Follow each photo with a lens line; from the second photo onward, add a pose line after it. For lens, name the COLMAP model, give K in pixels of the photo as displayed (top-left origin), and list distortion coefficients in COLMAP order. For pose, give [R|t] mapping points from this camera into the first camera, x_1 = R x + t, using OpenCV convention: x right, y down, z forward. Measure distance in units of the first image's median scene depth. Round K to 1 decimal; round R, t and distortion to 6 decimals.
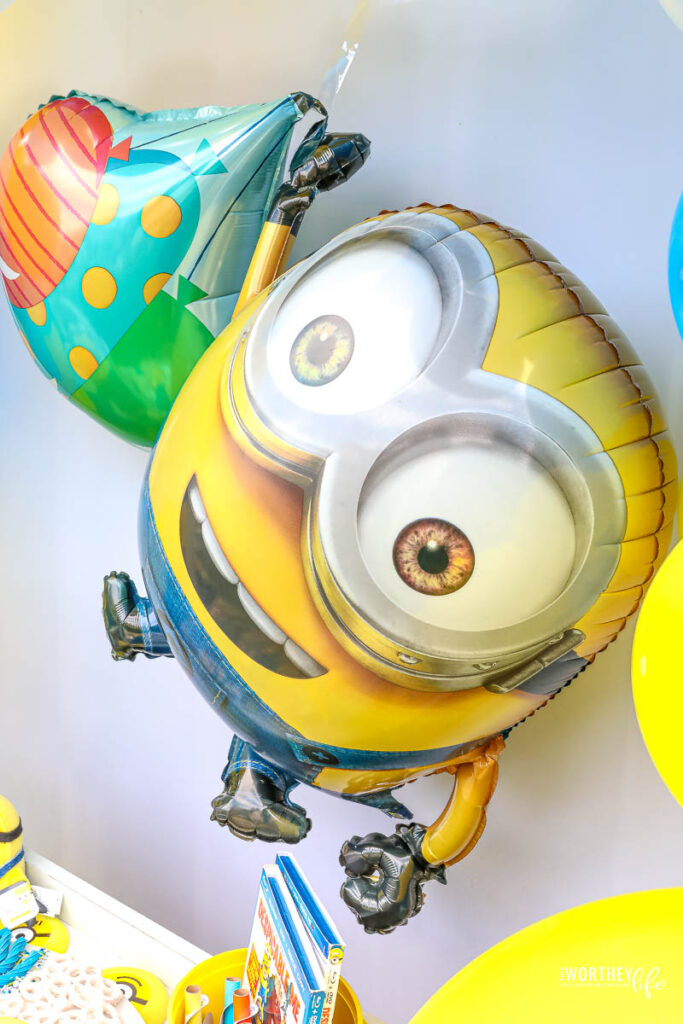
lens RADIAL K [[1059.7, 0, 301.4], [0, 1059.7, 482.1], [0, 0, 1]] dist [-0.078938, 0.000000]
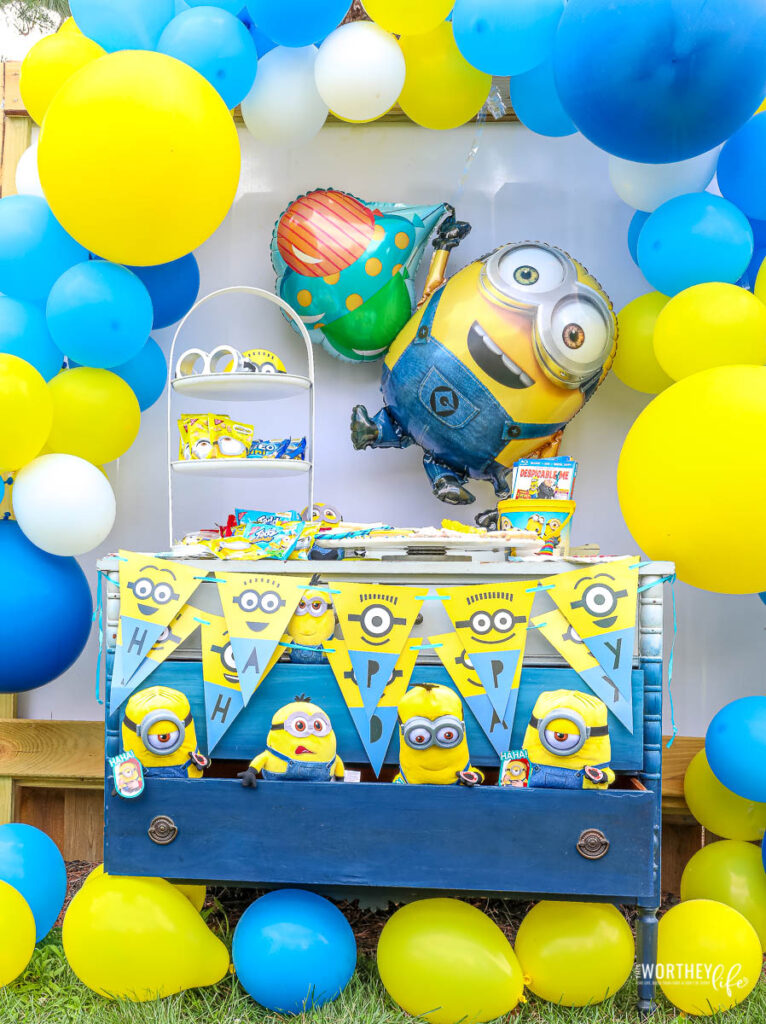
lens RADIAL K [[1182.2, 0, 382.4], [0, 1182.2, 514.8], [0, 0, 1]] dist [0.024996, 0.000000]
pose [[0.798980, 0.017799, 0.601094, -2.322158], [0.129807, 0.970893, -0.201289, 1.164347], [-0.587180, 0.238852, 0.773414, -1.208043]]
